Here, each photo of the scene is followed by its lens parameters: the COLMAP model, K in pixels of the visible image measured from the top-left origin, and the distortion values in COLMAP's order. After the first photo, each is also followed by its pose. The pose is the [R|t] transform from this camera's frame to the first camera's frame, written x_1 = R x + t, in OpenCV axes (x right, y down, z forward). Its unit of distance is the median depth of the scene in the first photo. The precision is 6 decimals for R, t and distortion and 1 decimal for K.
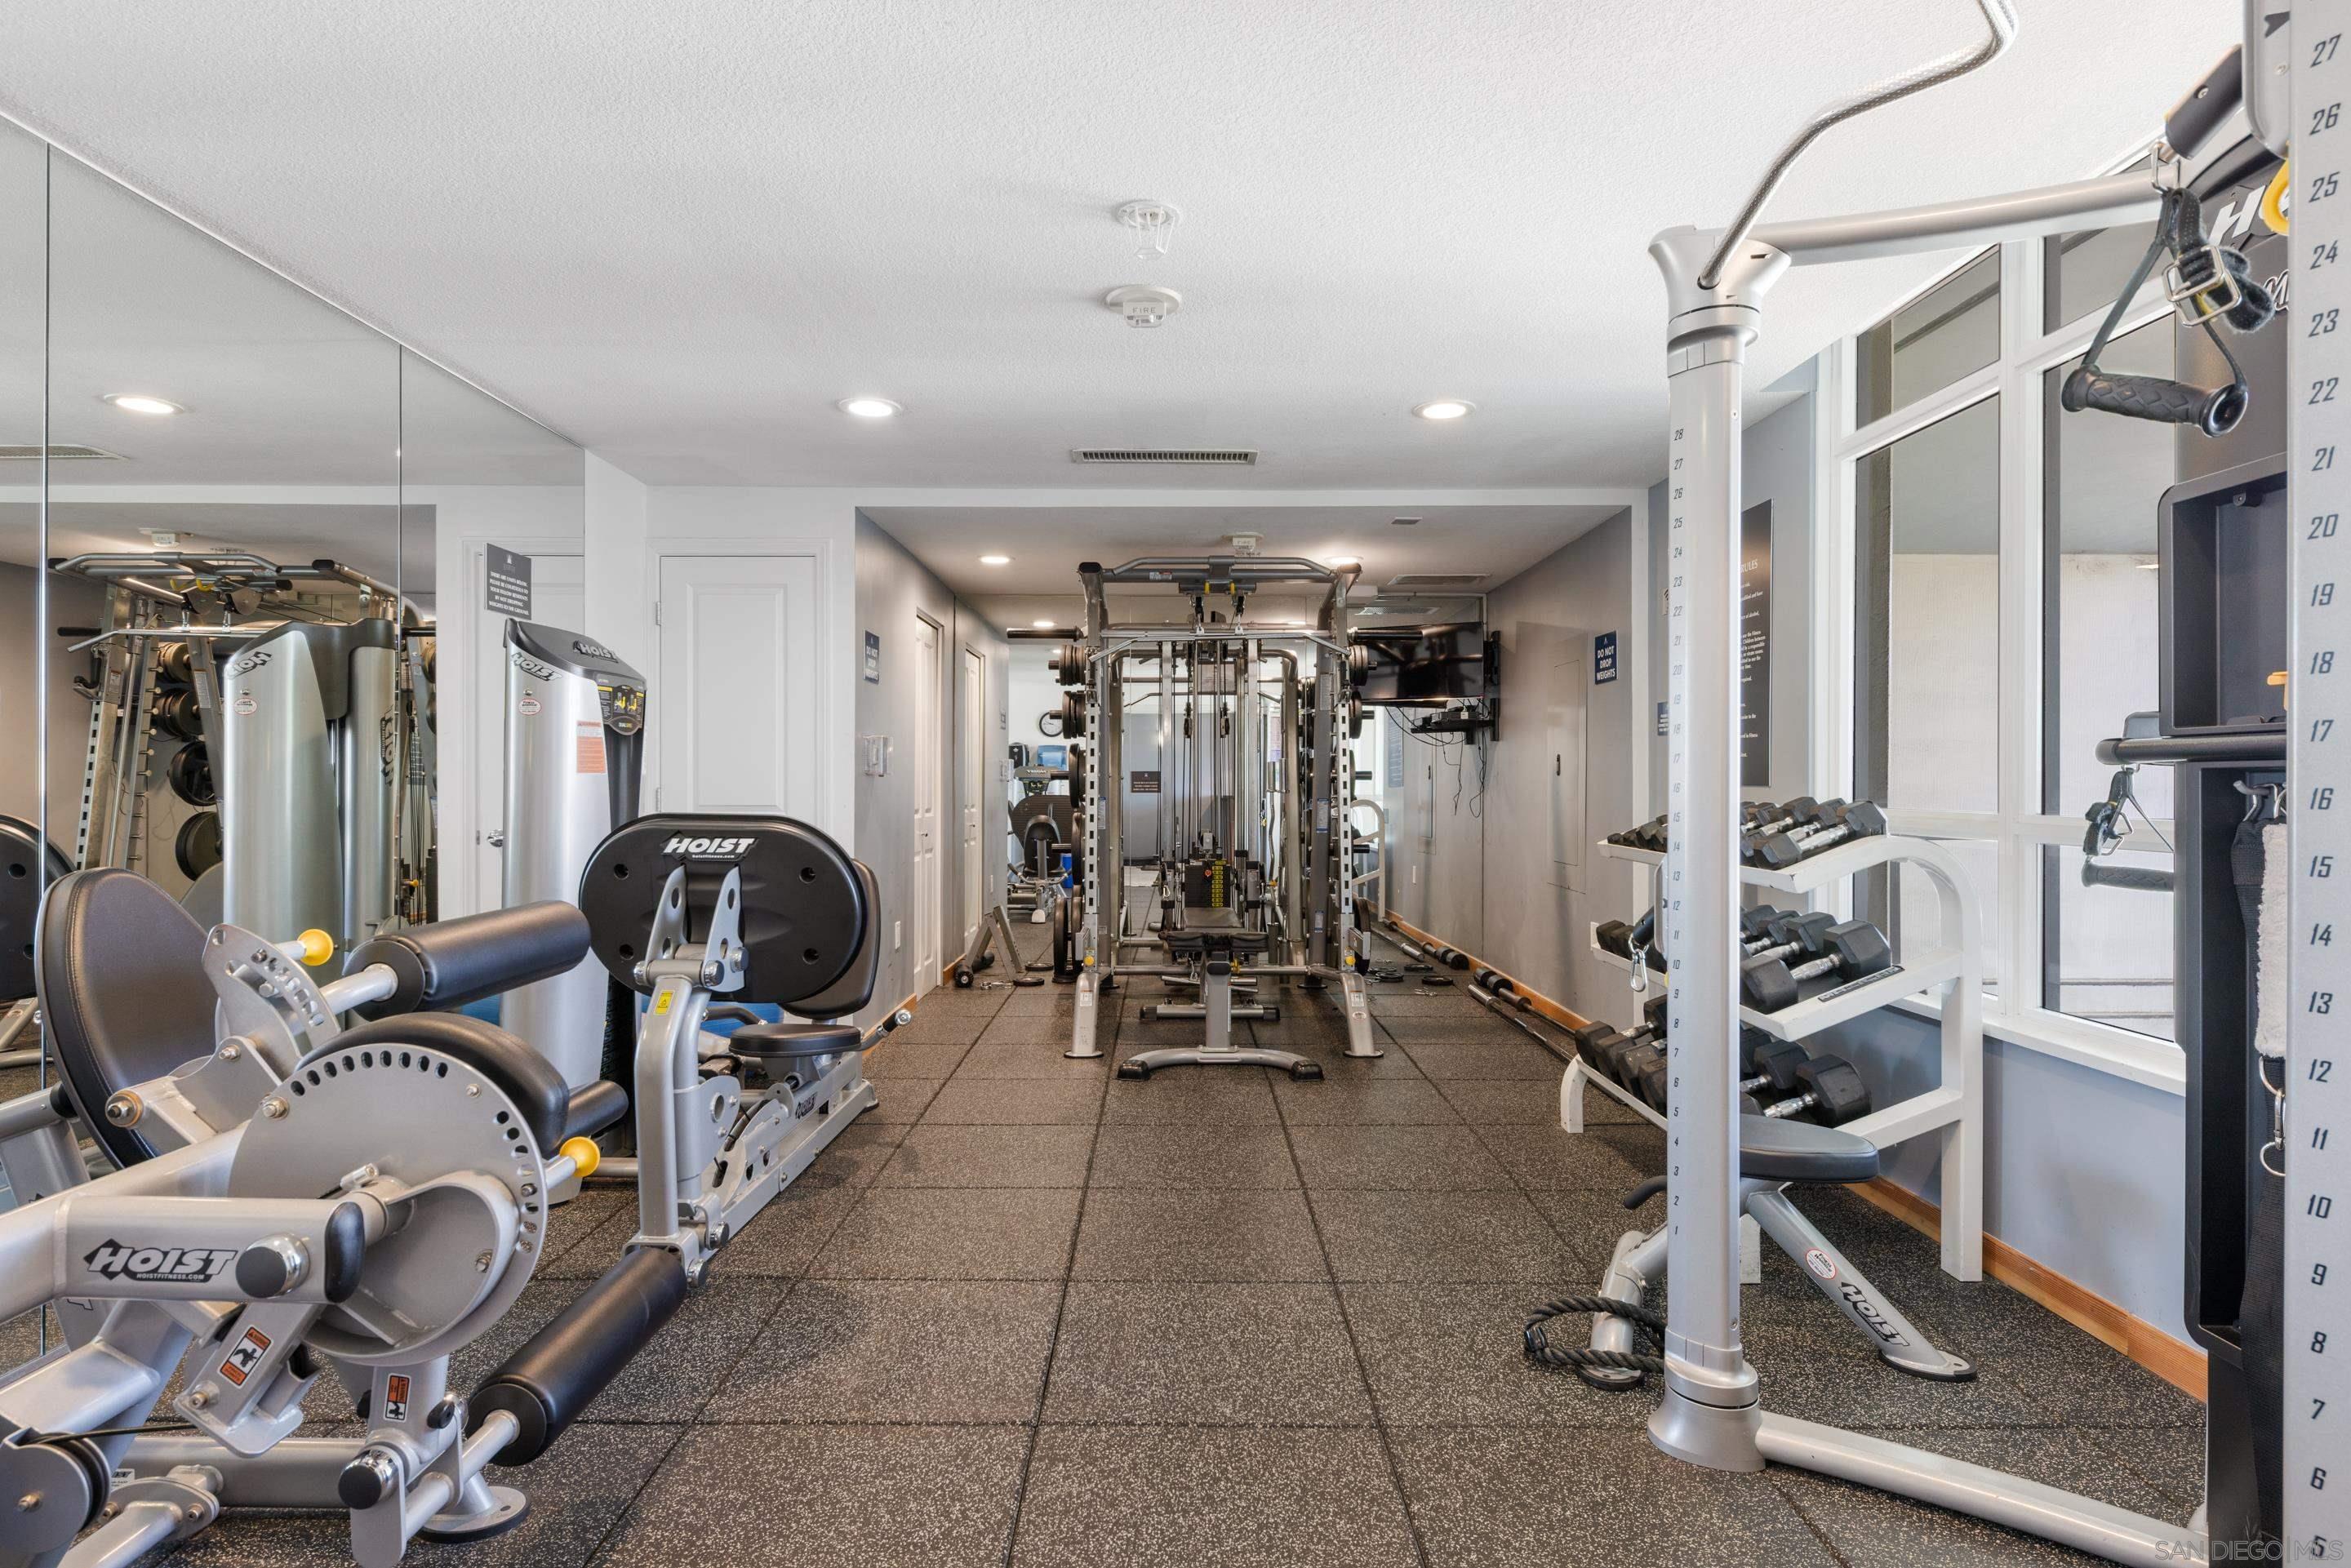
lens RADIAL K [[1195.5, 0, 1175.5], [0, 1195.5, 784.0], [0, 0, 1]] dist [0.000176, 0.000018]
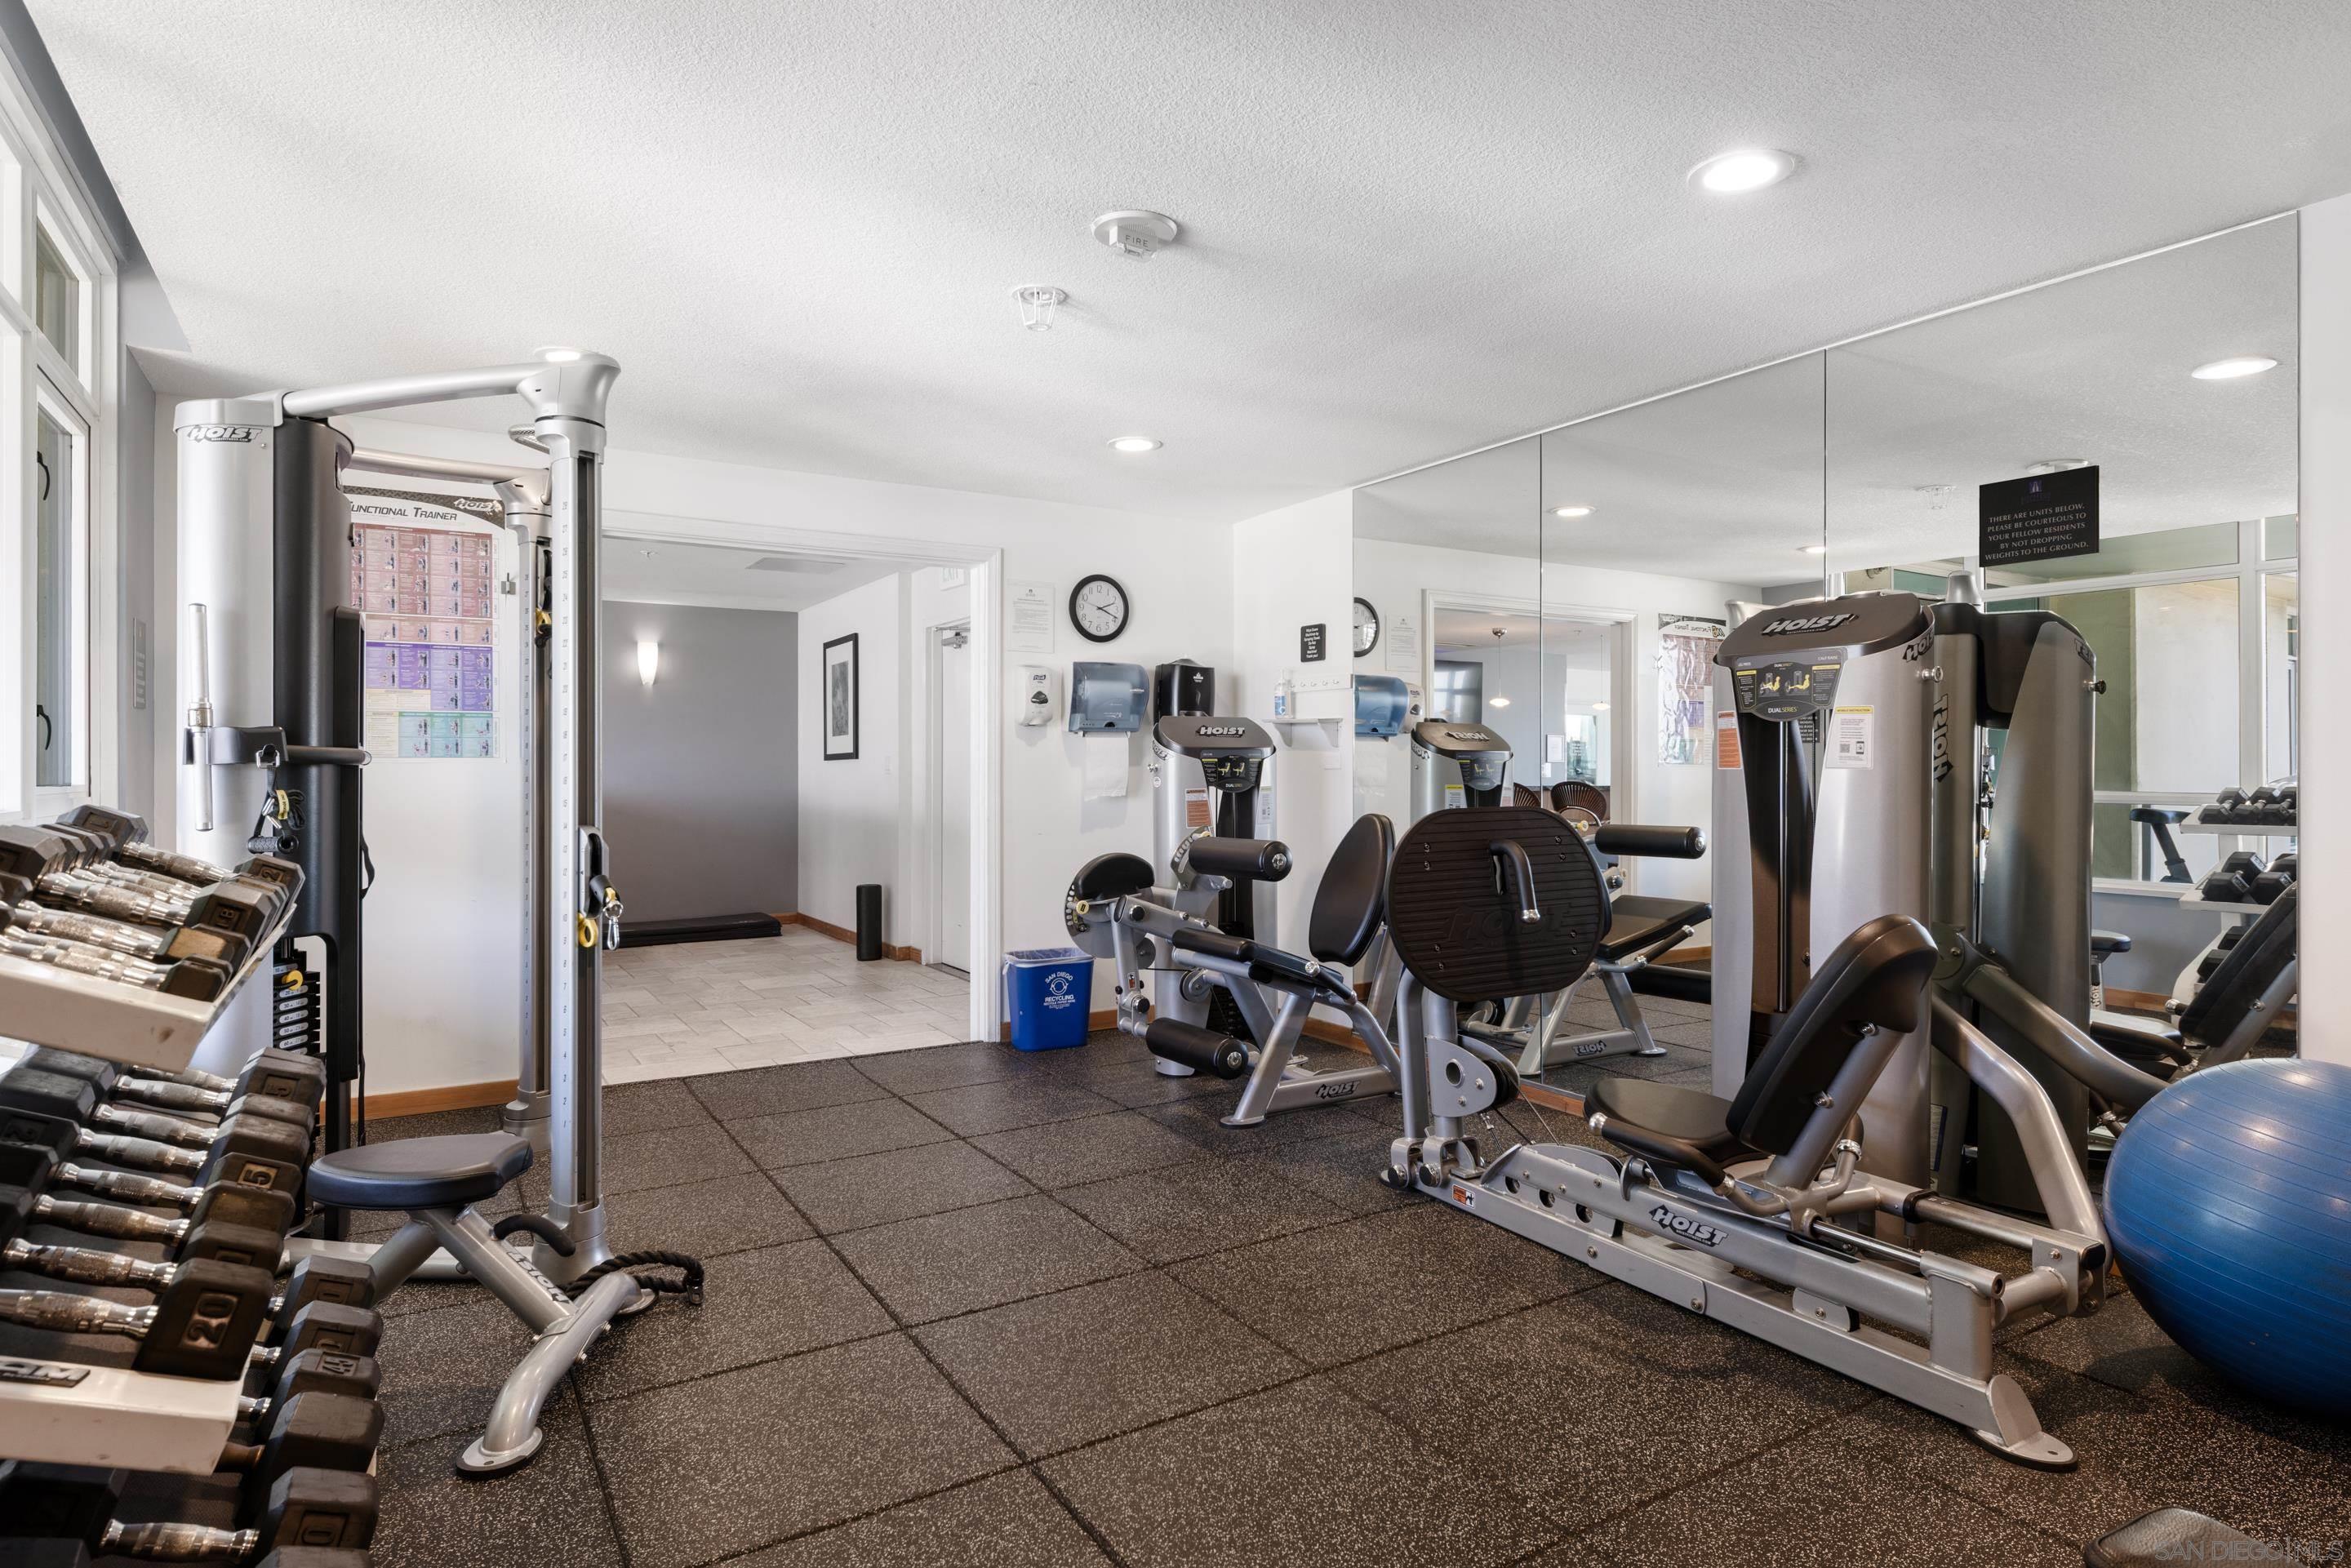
lens RADIAL K [[1273.6, 0, 1175.5], [0, 1273.6, 784.0], [0, 0, 1]] dist [0.000690, 0.000085]
pose [[-0.856260, 0.002064, -0.516542, 0.379409], [-0.004970, 0.999913, 0.012235, -0.007028], [0.516522, 0.013044, -0.856175, 1.608477]]
